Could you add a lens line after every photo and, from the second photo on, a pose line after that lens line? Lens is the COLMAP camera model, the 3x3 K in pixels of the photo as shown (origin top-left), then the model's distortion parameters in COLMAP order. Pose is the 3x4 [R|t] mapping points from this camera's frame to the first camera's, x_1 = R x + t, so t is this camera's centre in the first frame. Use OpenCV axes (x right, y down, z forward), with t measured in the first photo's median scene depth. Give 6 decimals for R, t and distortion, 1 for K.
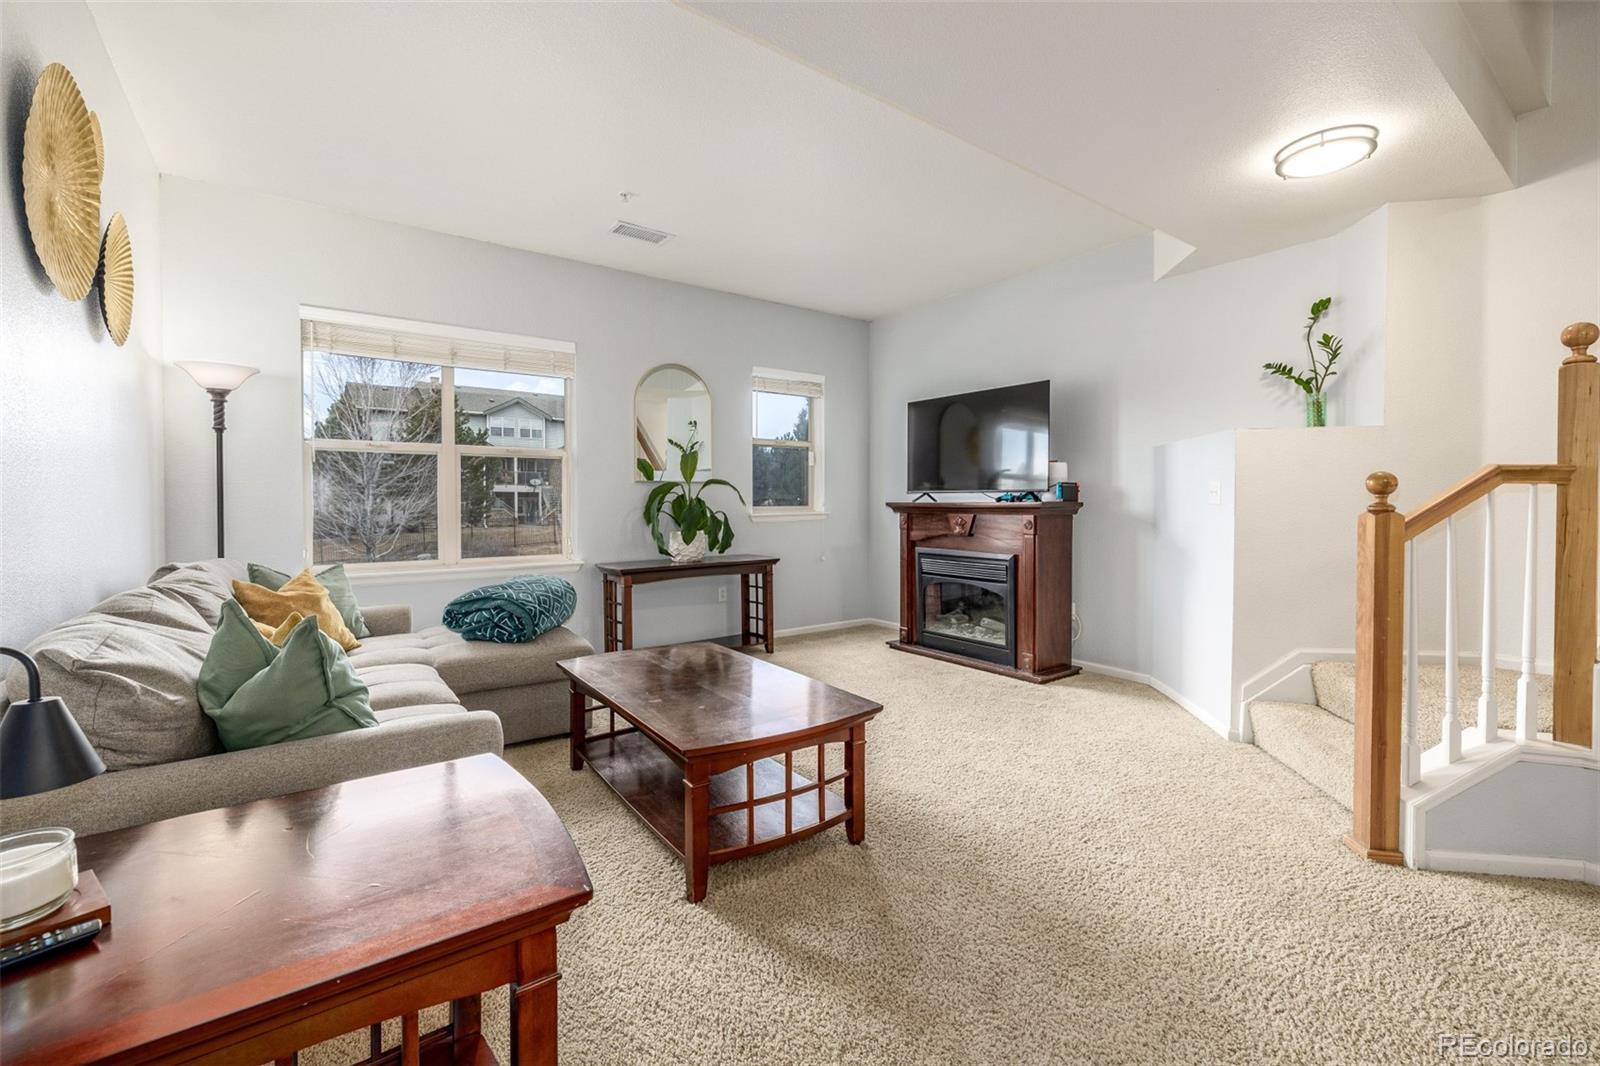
lens RADIAL K [[678.6, 0, 800.0], [0, 678.6, 533.0], [0, 0, 1]] dist [-0.000098, 0.000119]
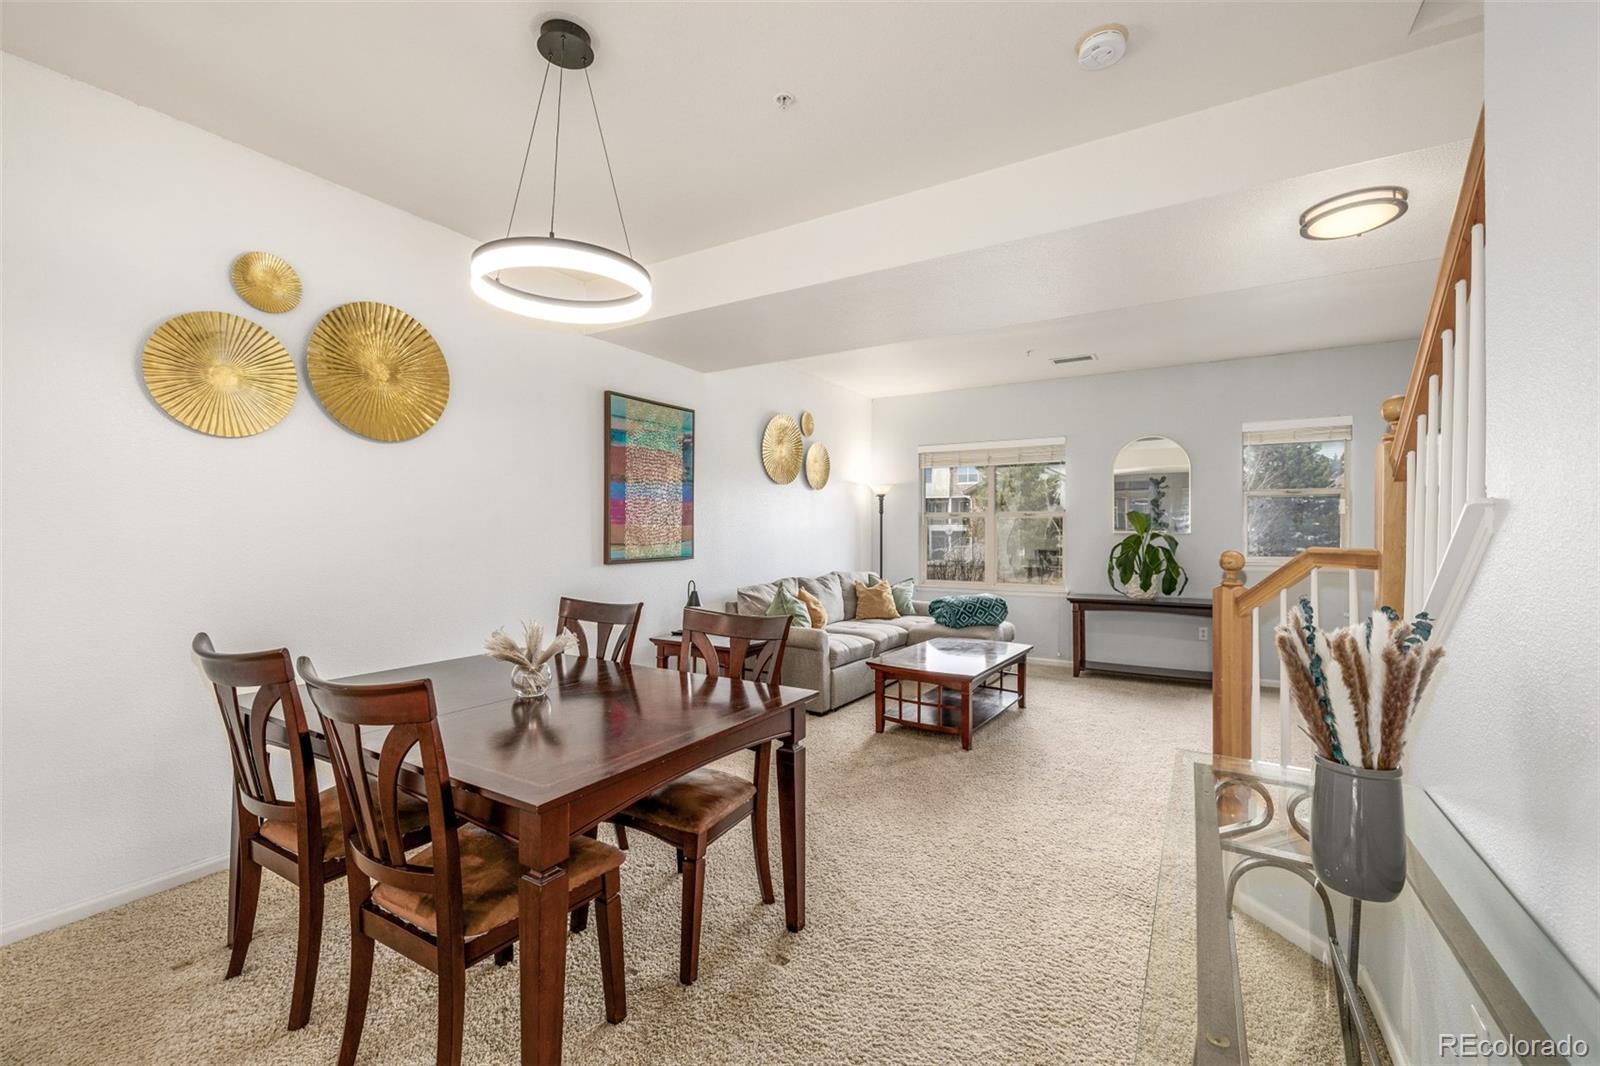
lens RADIAL K [[678.6, 0, 800.0], [0, 678.6, 533.0], [0, 0, 1]] dist [-0.000098, 0.000119]
pose [[0.385737, 0.010880, -0.922545, 1.064049], [-0.044276, 0.998997, -0.006731, -0.059303], [0.921546, 0.043443, 0.385832, -0.085555]]
